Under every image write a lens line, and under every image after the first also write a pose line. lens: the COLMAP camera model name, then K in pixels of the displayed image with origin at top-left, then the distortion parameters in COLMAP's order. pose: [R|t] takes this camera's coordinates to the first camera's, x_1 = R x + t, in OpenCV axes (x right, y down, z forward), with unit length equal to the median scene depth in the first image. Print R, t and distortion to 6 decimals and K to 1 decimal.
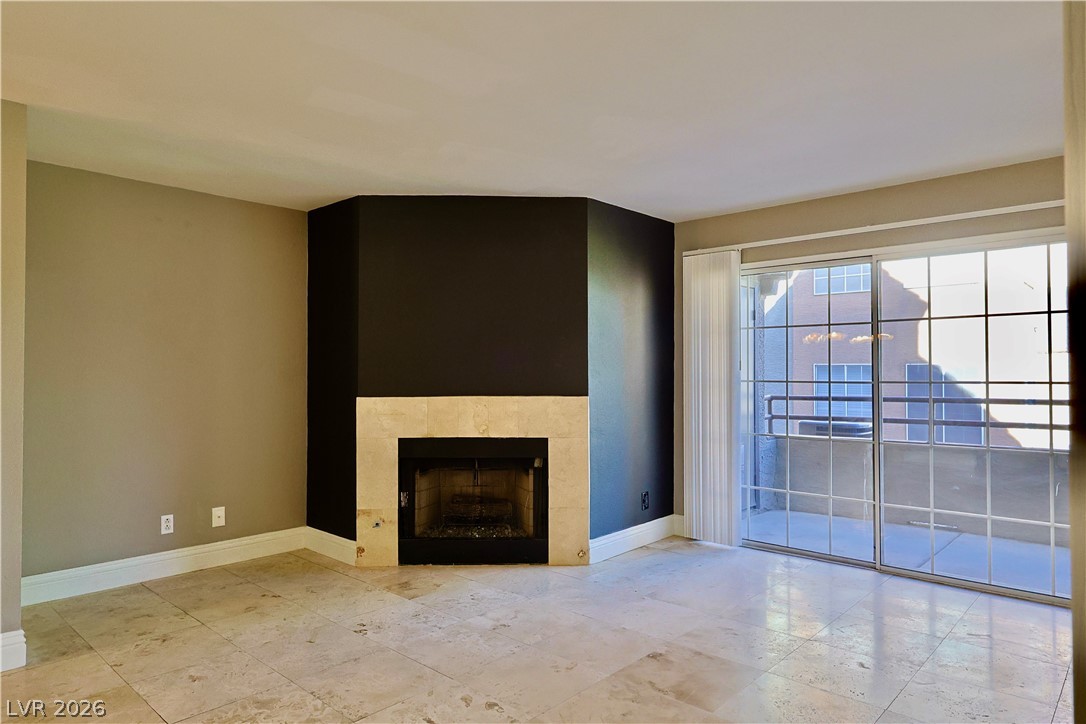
lens RADIAL K [[670.8, 0, 534.0], [0, 670.8, 365.7], [0, 0, 1]] dist [0.000612, 0.001938]
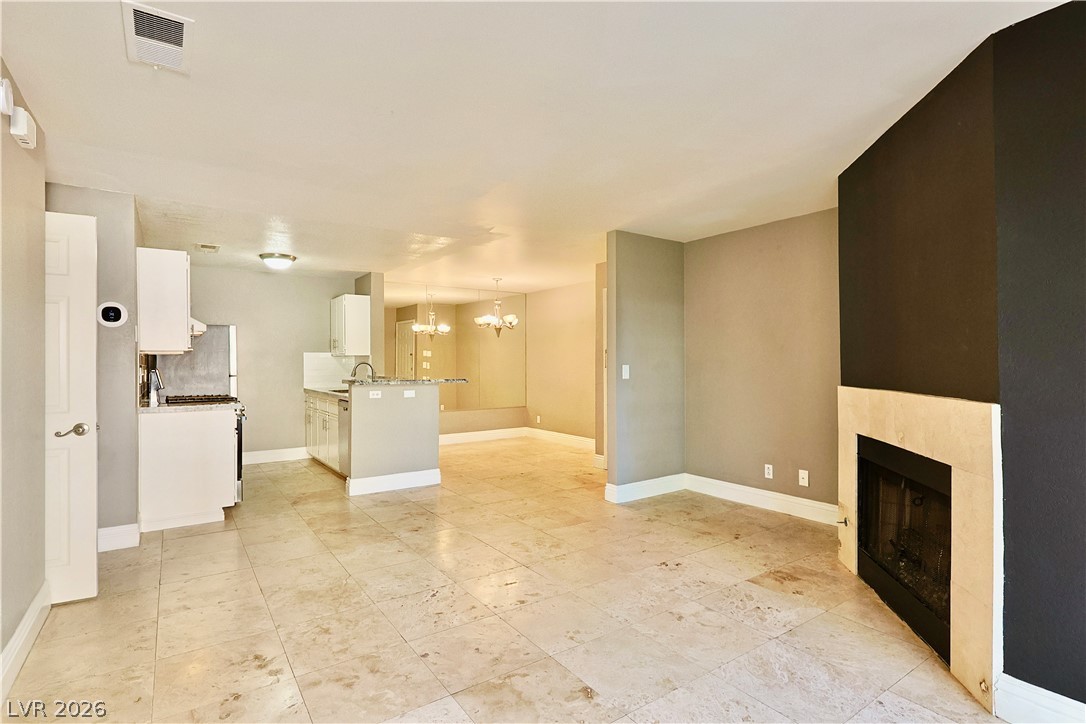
lens RADIAL K [[529.7, 0, 543.2], [0, 529.7, 364.5], [0, 0, 1]] dist [0.018161, -0.000202]
pose [[-0.204060, 0.006791, -0.978935, 0.665810], [0.015258, 0.999877, 0.003756, 0.007789], [0.978840, -0.014170, -0.204138, 0.847703]]
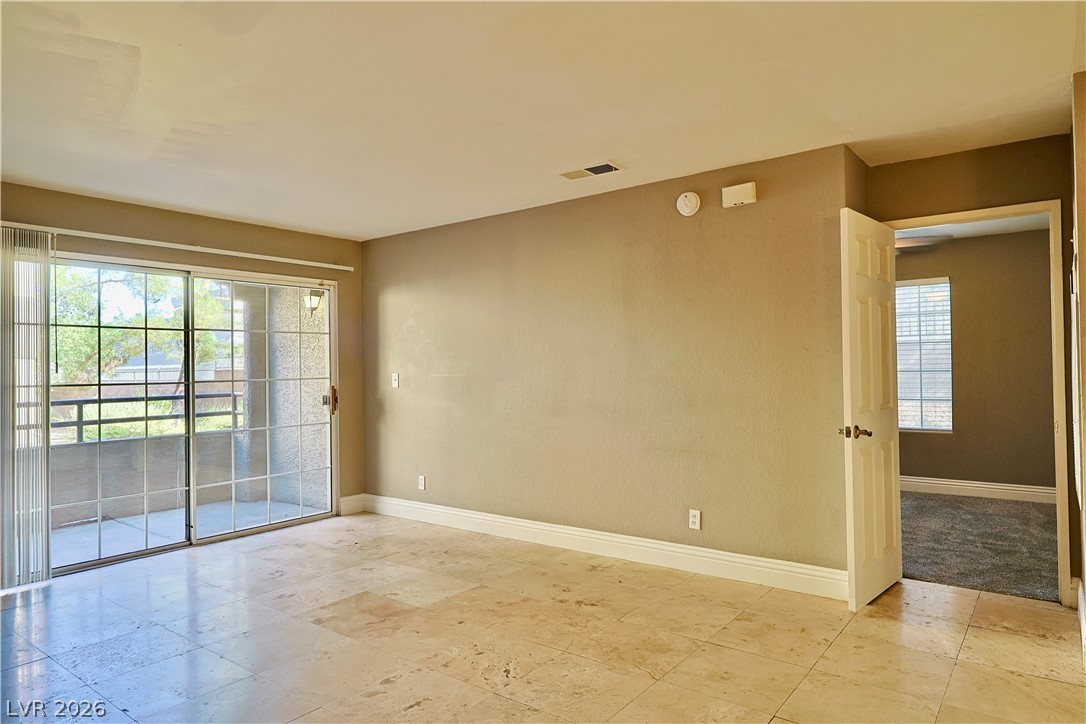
lens RADIAL K [[670.8, 0, 541.1], [0, 670.8, 362.6], [0, 0, 1]] dist [0.000612, 0.001938]
pose [[-0.096191, 0.013319, 0.995274, -0.772091], [0.002731, 0.999910, -0.013117, 0.007769], [-0.995359, 0.001456, -0.096219, 0.570832]]
